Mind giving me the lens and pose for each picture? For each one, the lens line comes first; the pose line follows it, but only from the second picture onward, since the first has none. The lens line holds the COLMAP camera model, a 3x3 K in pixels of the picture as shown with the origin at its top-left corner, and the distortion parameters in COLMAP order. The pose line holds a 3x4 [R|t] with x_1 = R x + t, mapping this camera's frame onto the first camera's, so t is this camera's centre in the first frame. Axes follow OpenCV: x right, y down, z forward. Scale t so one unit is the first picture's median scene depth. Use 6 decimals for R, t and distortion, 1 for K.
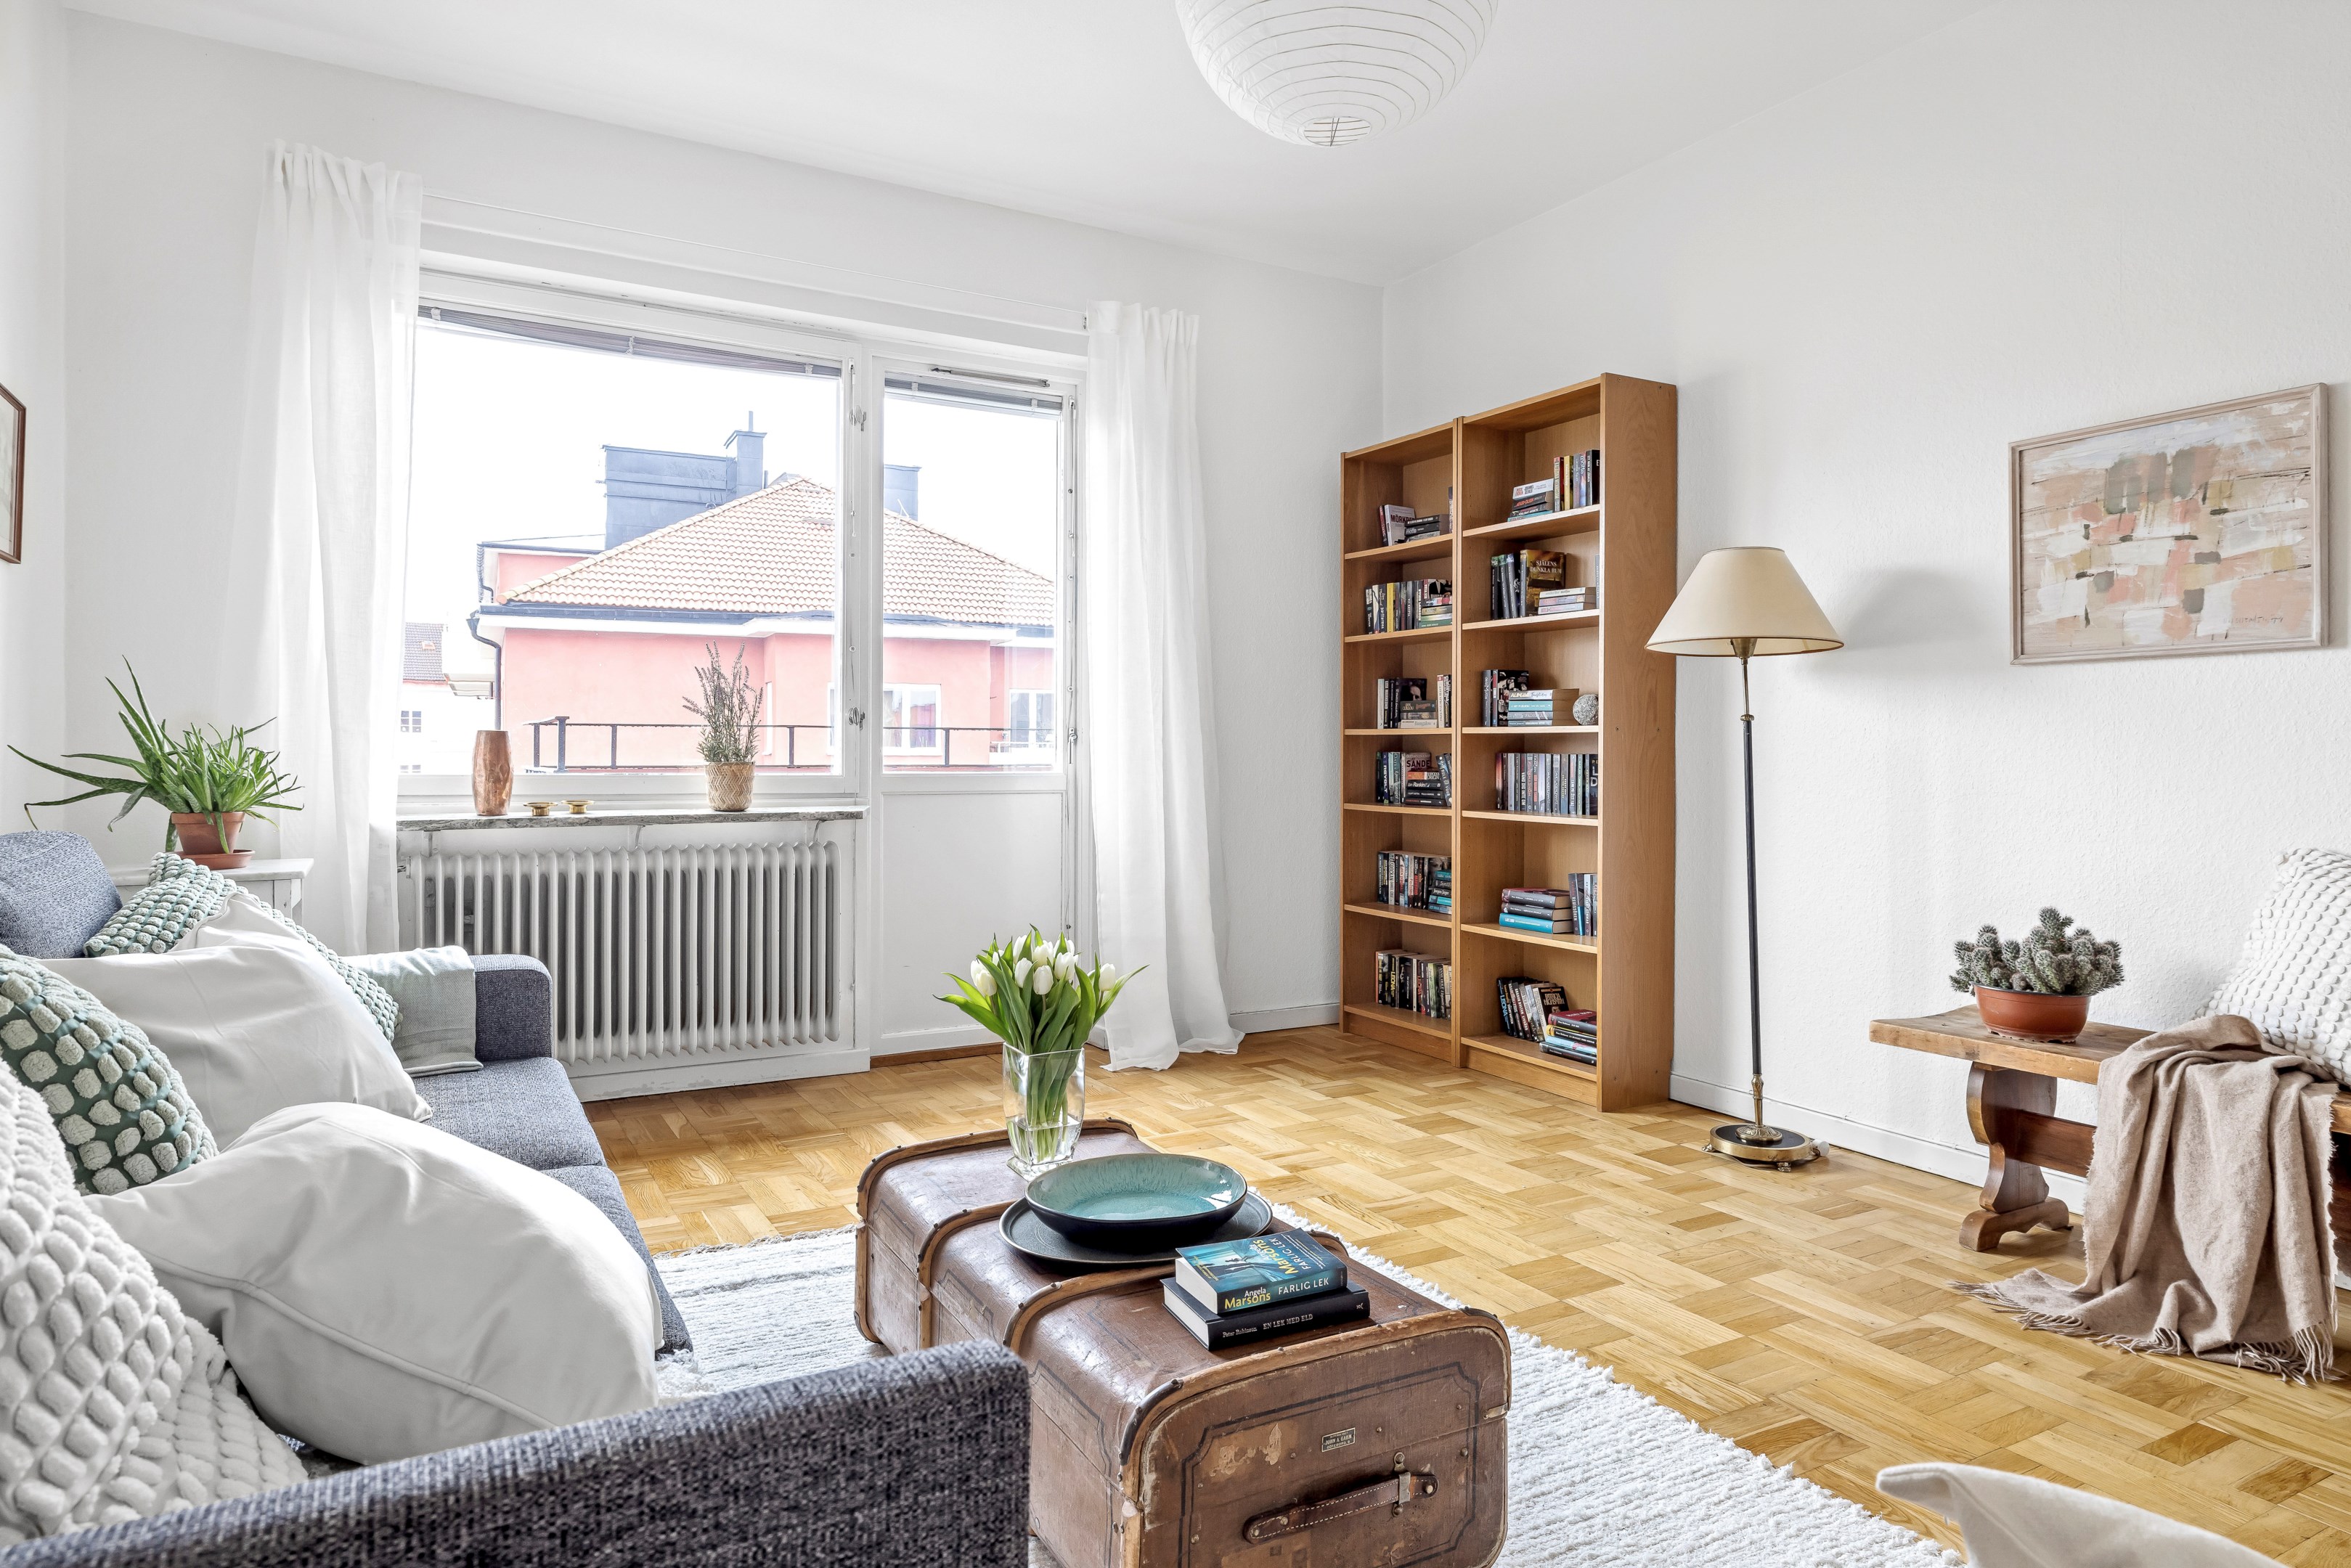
lens RADIAL K [[1372.5, 0, 1143.9], [0, 1372.5, 748.3], [0, 0, 1]] dist [0.003502, 0.001620]
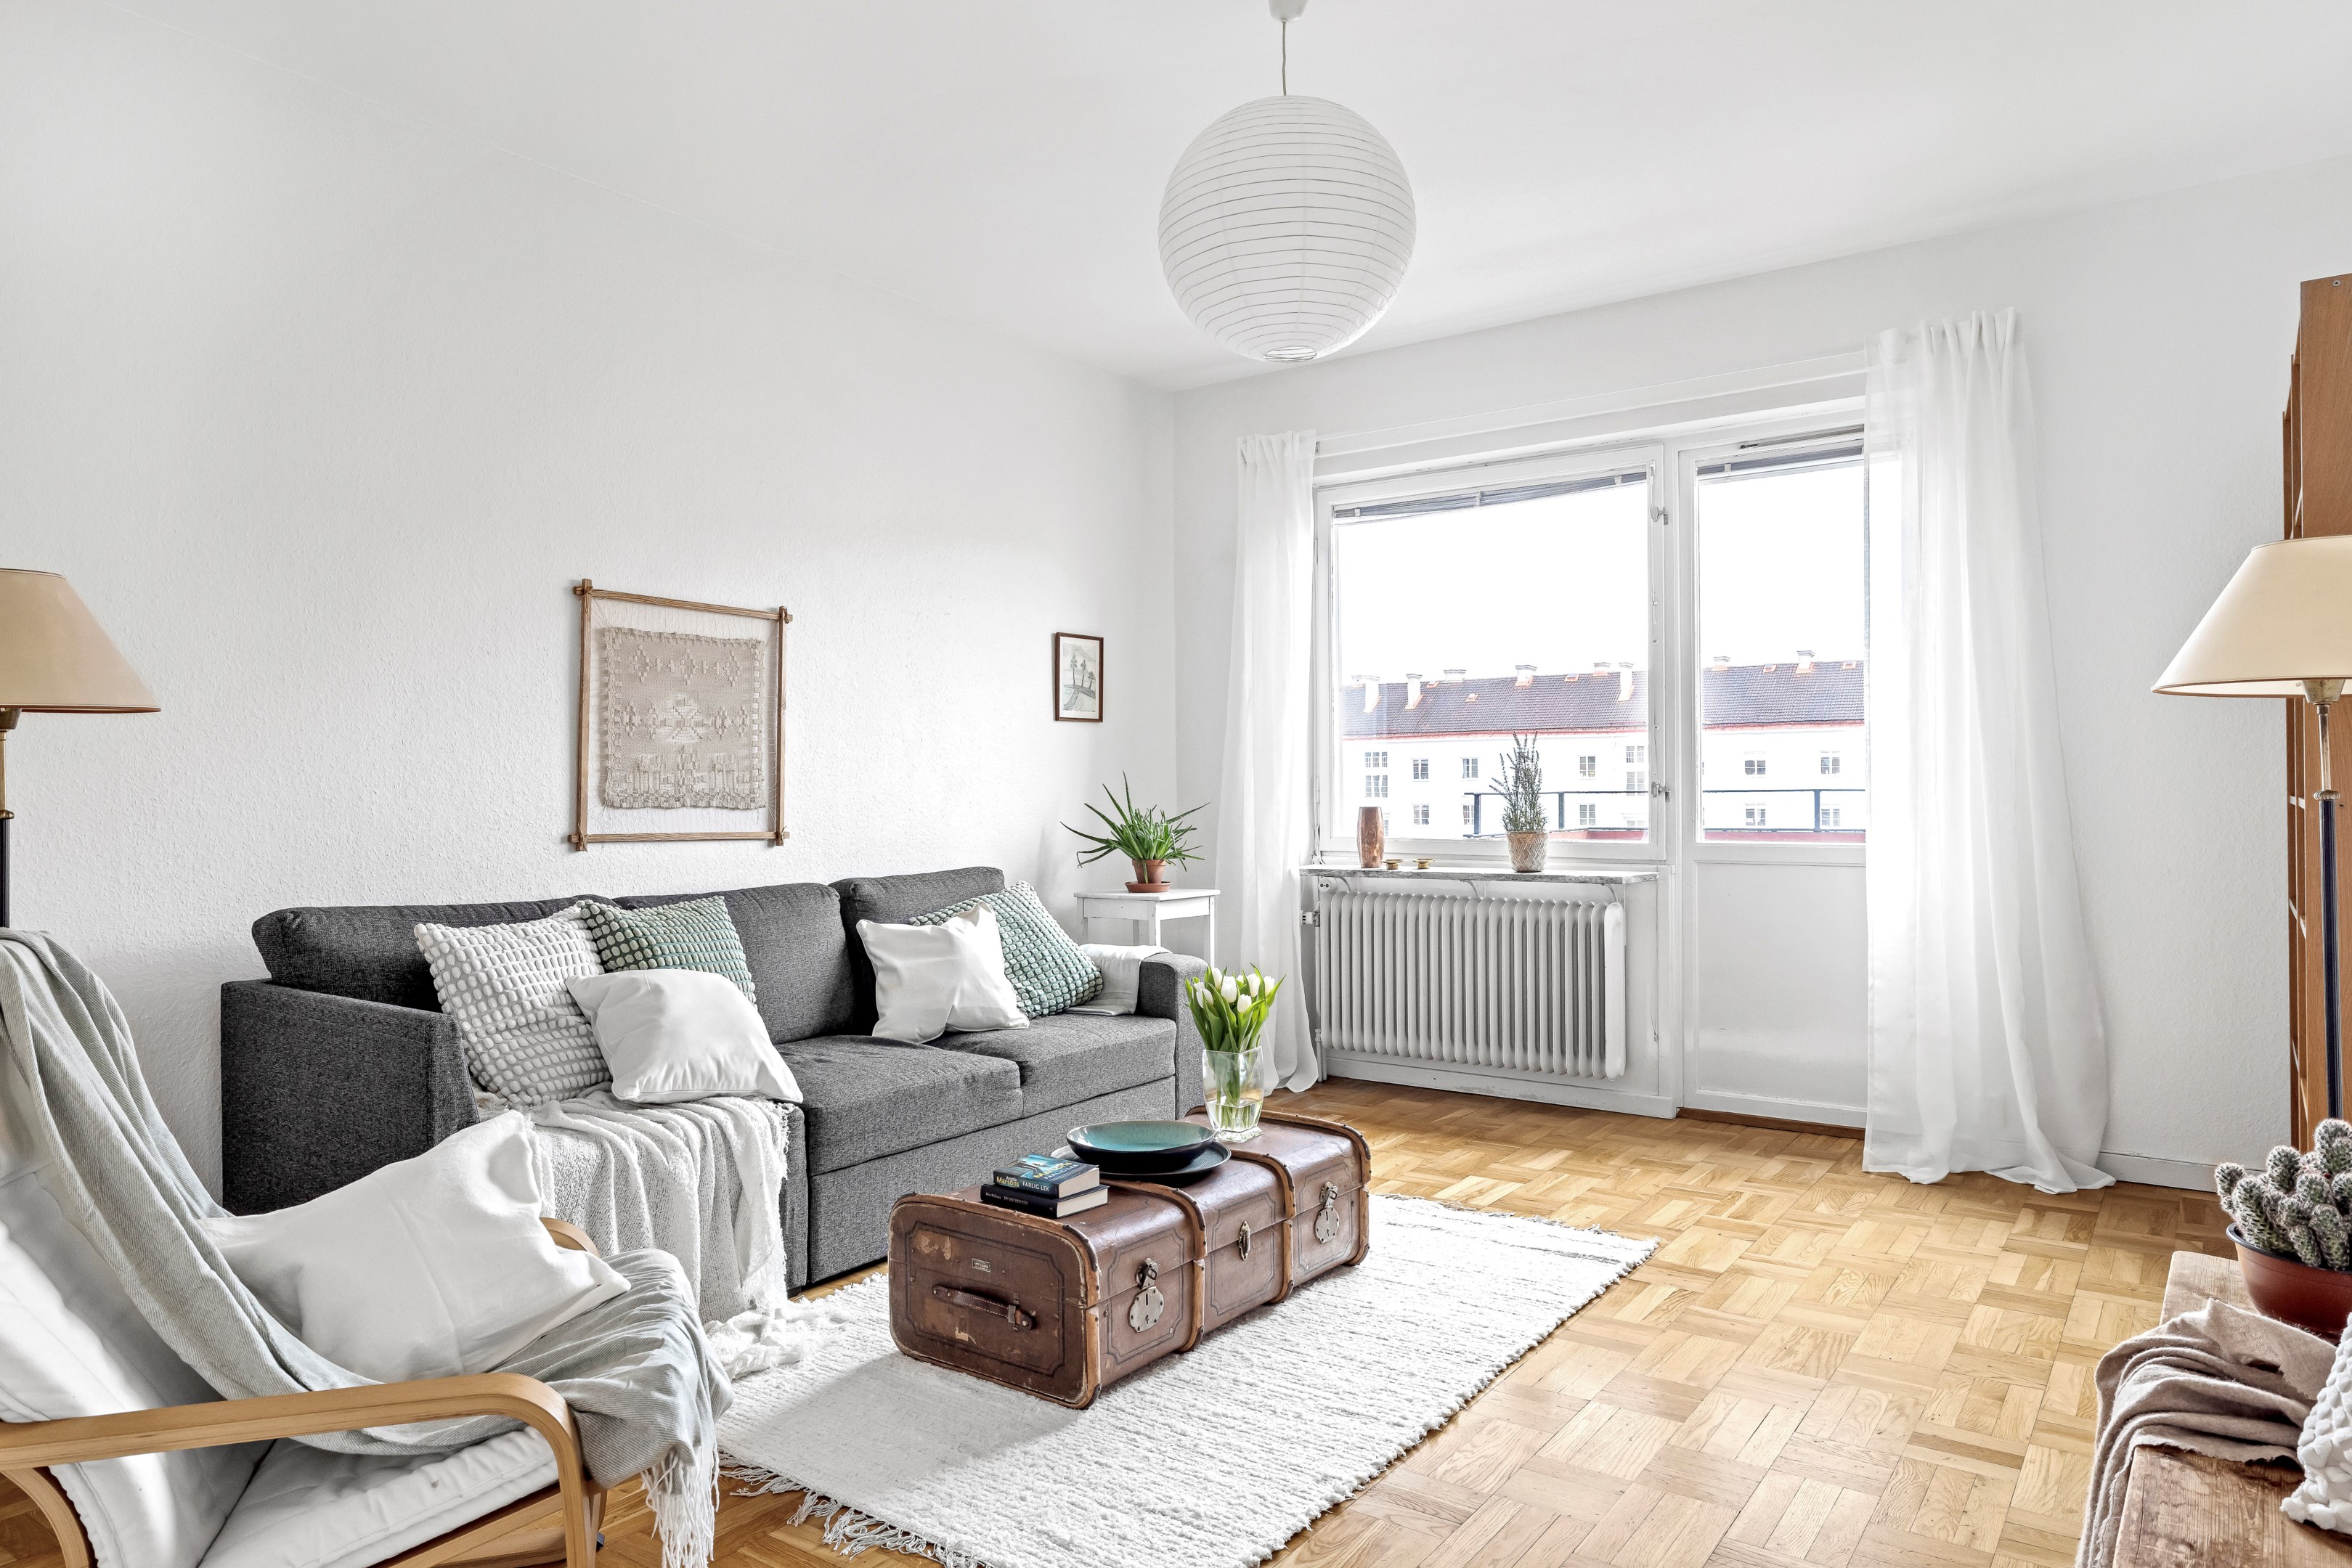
lens RADIAL K [[1435.4, 0, 1175.8], [0, 1435.4, 789.2], [0, 0, 1]] dist [0.000428, 0.000482]
pose [[0.432438, -0.008661, -0.901622, 0.731188], [0.011174, 0.999929, -0.004246, -0.026193], [0.901594, -0.008239, 0.432504, 0.185937]]
